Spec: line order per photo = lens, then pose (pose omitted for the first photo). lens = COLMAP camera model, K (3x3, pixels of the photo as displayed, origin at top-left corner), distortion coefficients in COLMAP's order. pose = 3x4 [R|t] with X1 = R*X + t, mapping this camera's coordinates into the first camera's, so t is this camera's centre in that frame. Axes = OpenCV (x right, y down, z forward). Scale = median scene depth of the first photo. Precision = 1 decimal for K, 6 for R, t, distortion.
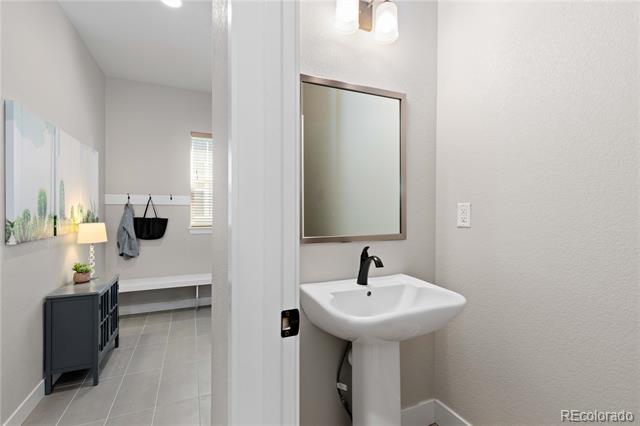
lens RADIAL K [[295.4, 0, 322.4], [0, 295.4, 213.5], [0, 0, 1]] dist [-0.001033, -0.000209]
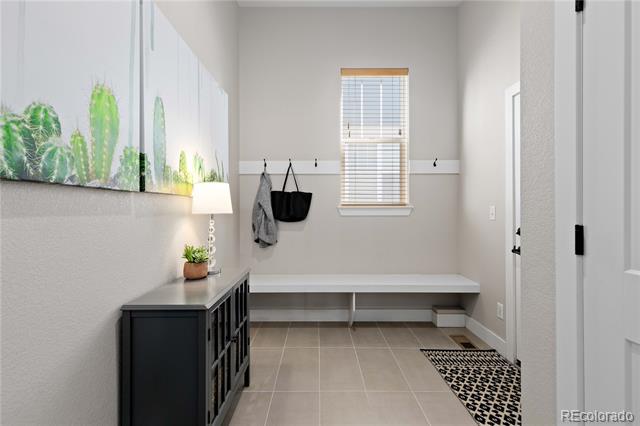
lens RADIAL K [[295.4, 0, 318.9], [0, 295.4, 211.8], [0, 0, 1]] dist [-0.001033, -0.000209]
pose [[0.914840, -0.003211, -0.403805, -0.239440], [0.002701, 0.999995, -0.001832, 0.069256], [0.403809, 0.000586, 0.914843, 0.385542]]
